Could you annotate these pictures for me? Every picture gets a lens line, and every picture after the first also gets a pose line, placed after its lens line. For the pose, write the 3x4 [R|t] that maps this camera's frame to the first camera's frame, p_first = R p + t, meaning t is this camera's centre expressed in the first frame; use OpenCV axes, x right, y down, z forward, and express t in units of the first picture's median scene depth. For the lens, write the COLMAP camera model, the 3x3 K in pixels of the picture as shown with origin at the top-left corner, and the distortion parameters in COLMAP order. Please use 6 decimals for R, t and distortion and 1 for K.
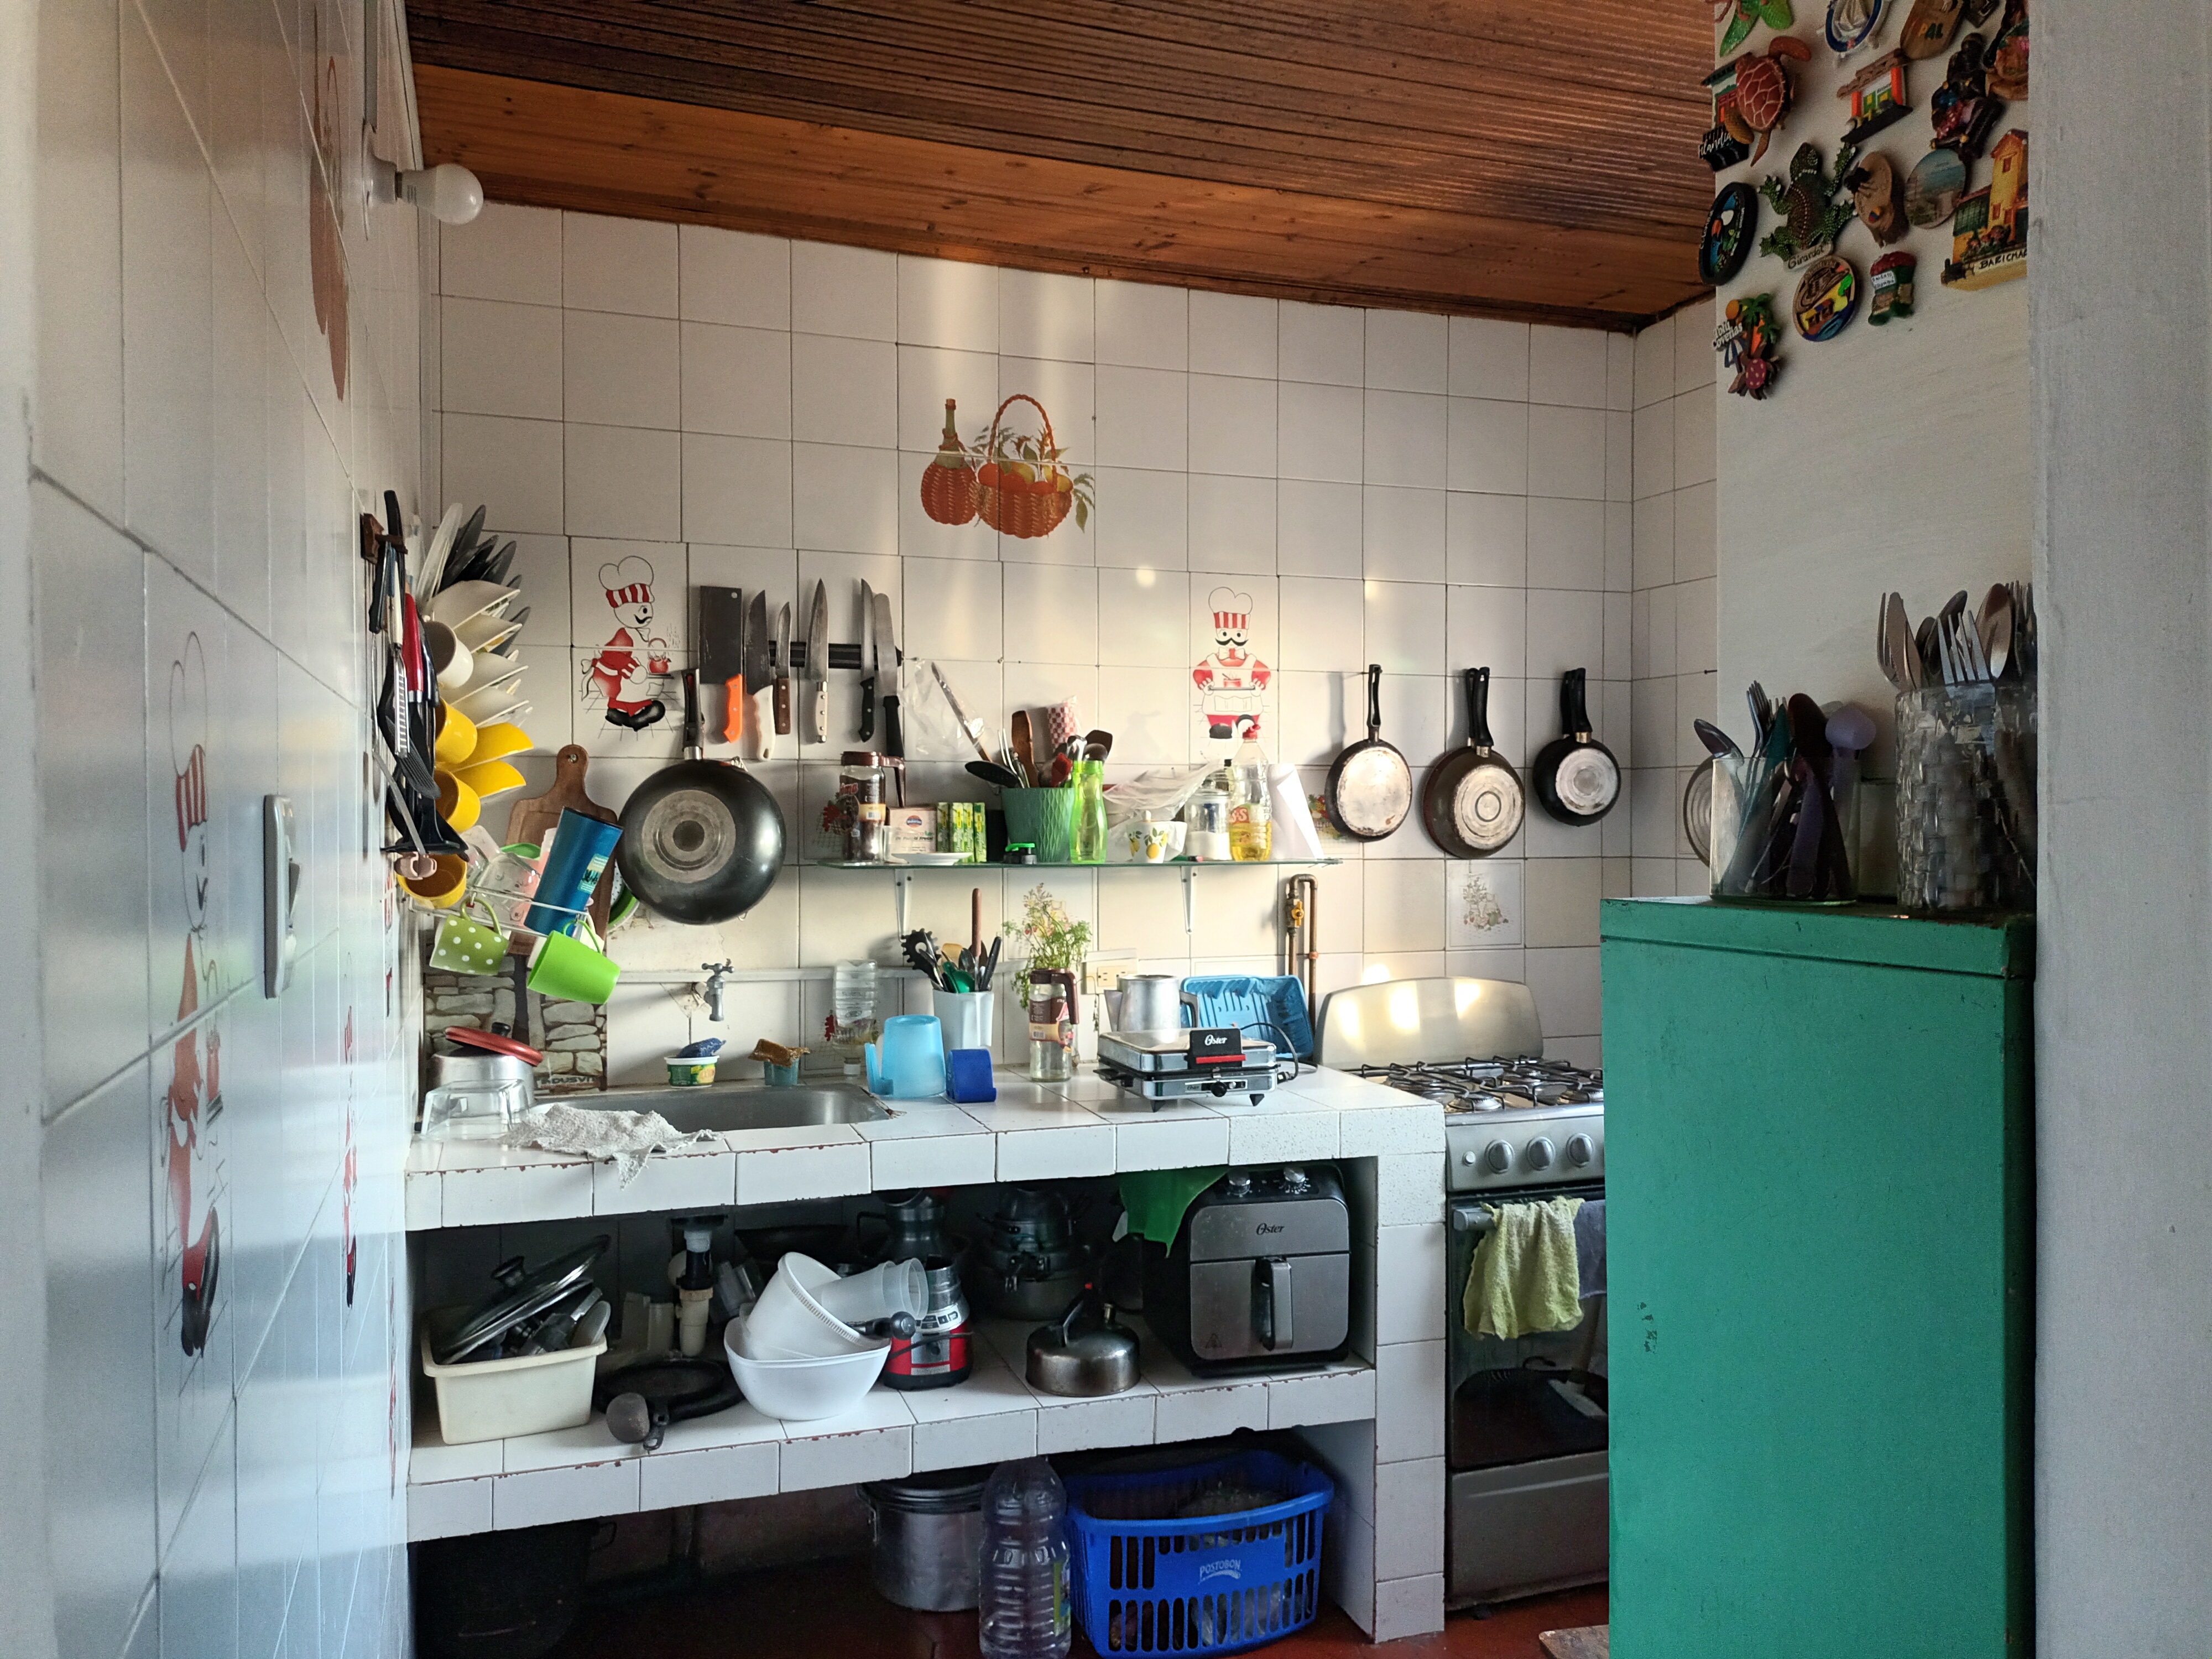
lens RADIAL K [[1705.4, 0, 1104.5], [0, 1705.4, 815.5], [0, 0, 1]] dist [0.130394, -0.216364]
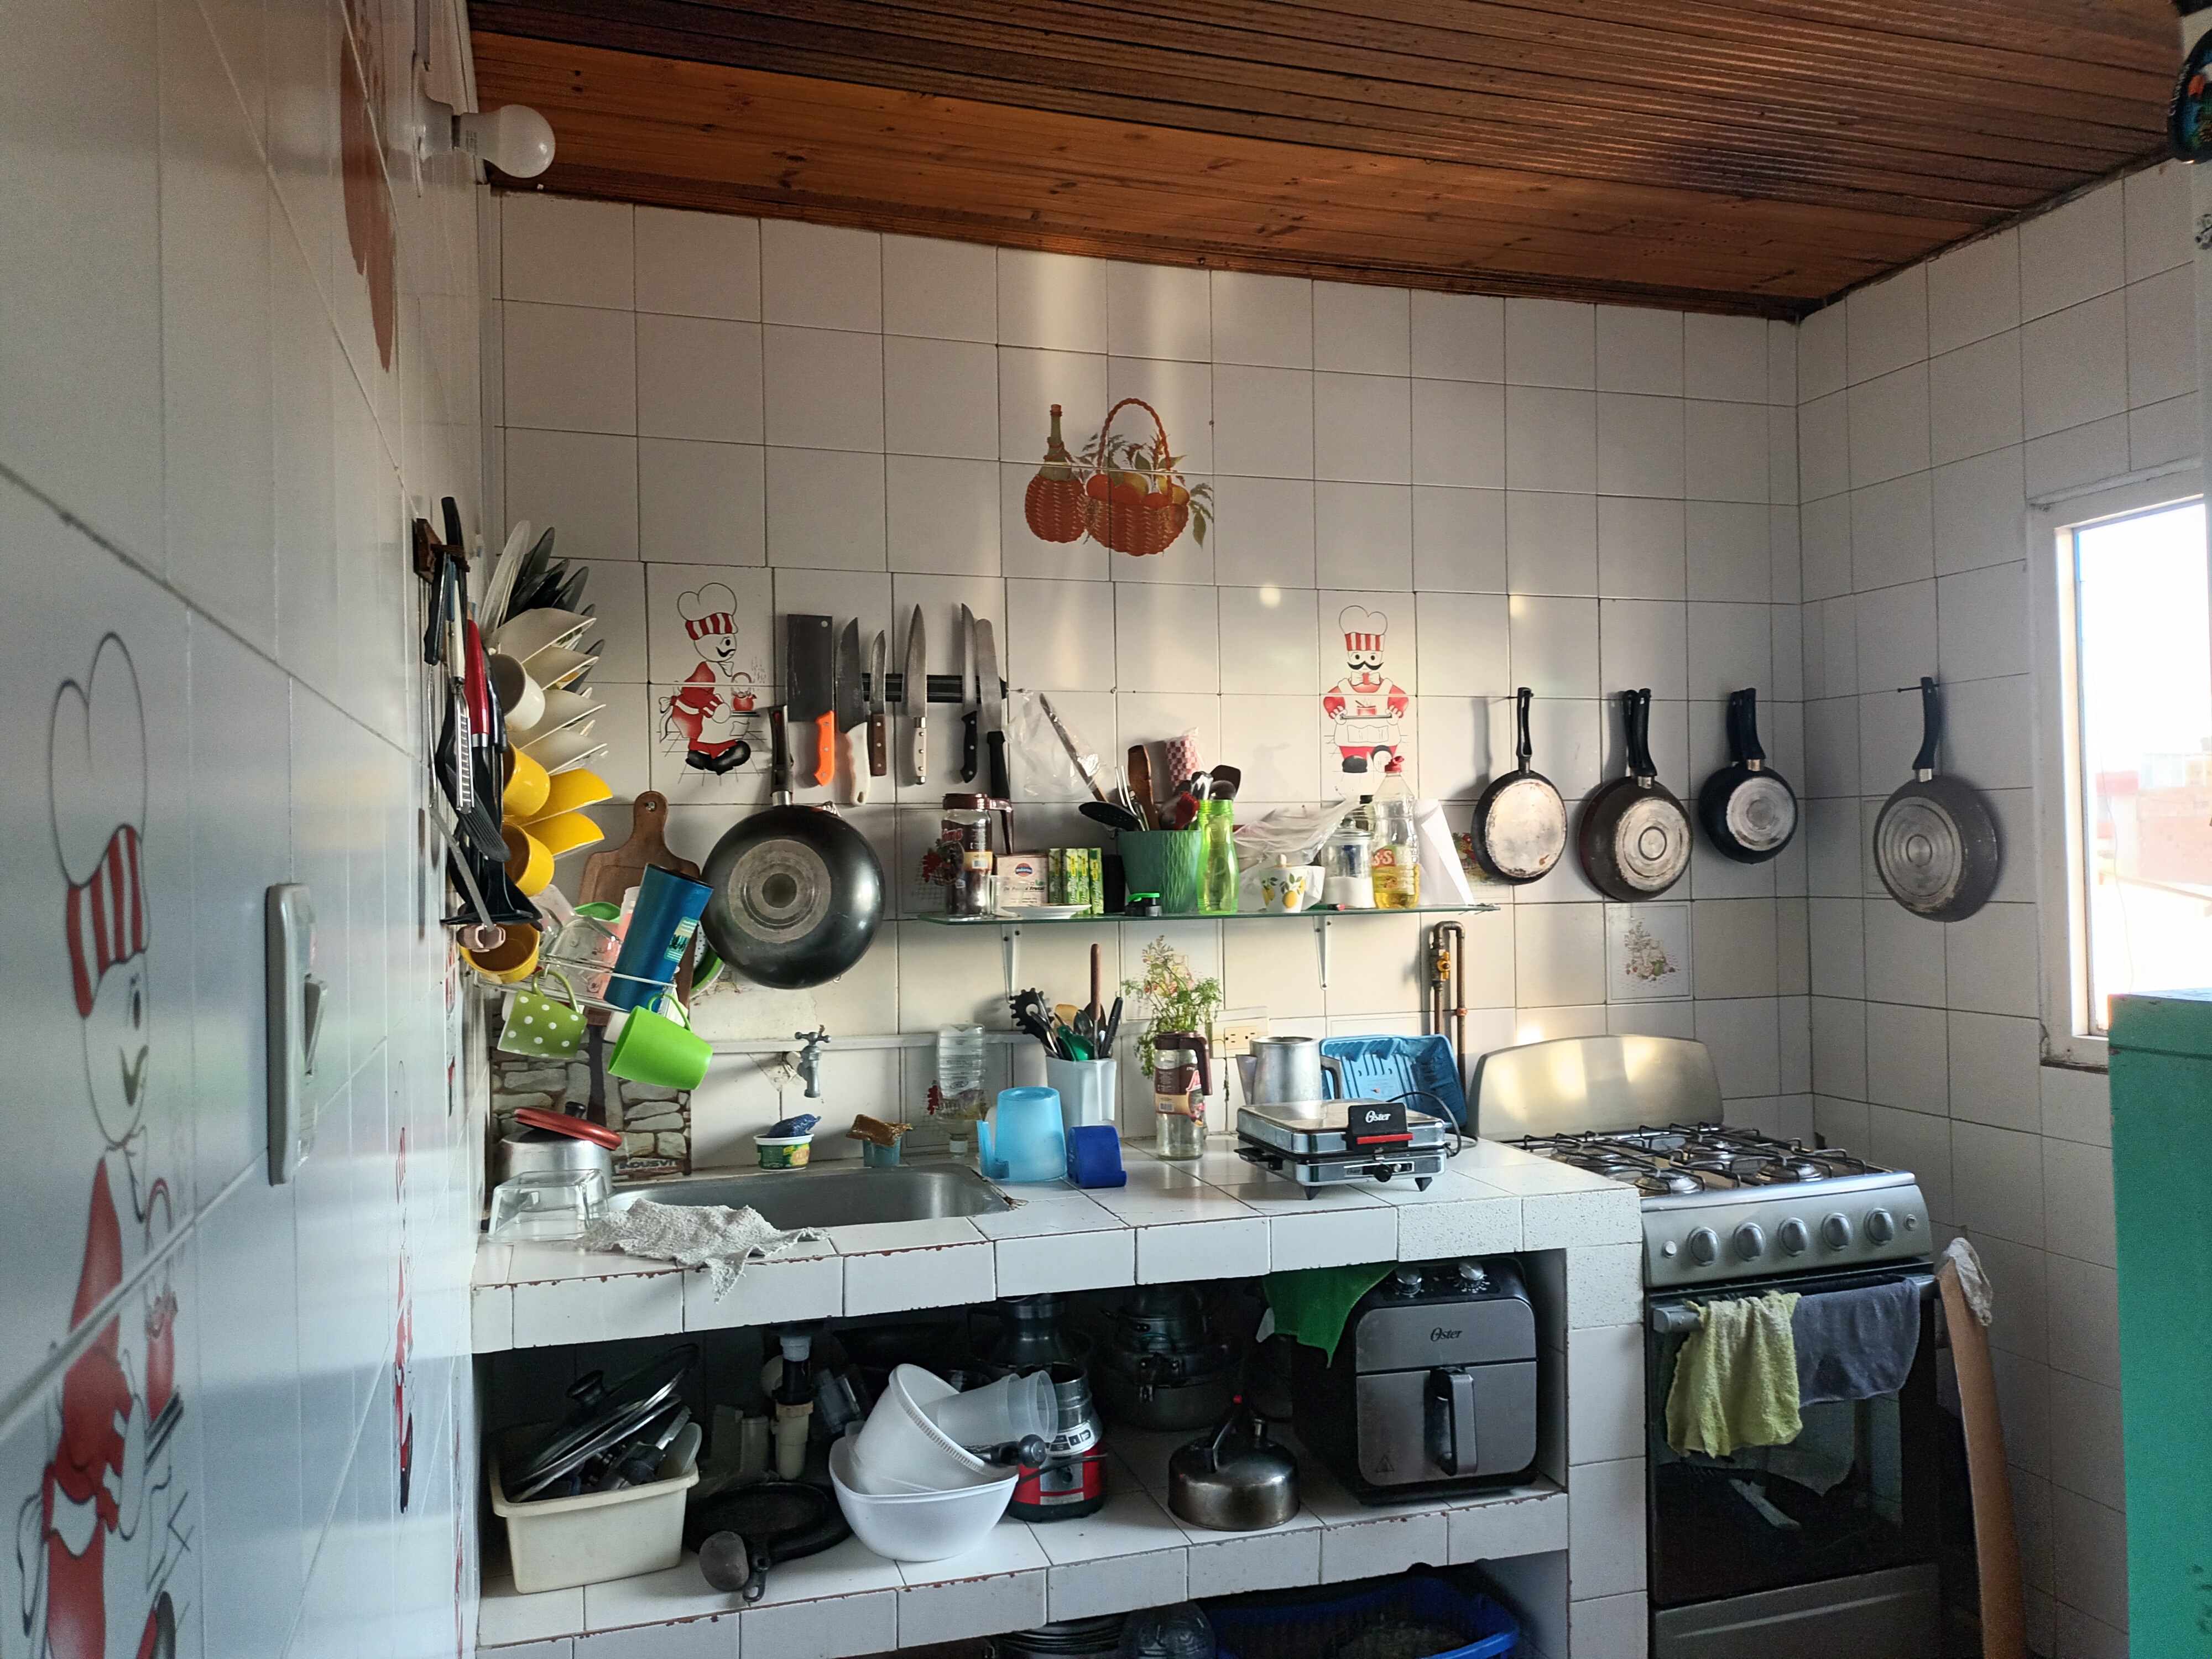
lens RADIAL K [[1705.4, 0, 1104.5], [0, 1705.4, 815.5], [0, 0, 1]] dist [0.130394, -0.216364]
pose [[0.999413, -0.014884, -0.030867, -0.042729], [0.014264, 0.999694, -0.020203, -0.006764], [0.031159, 0.019751, 0.999319, 0.105226]]
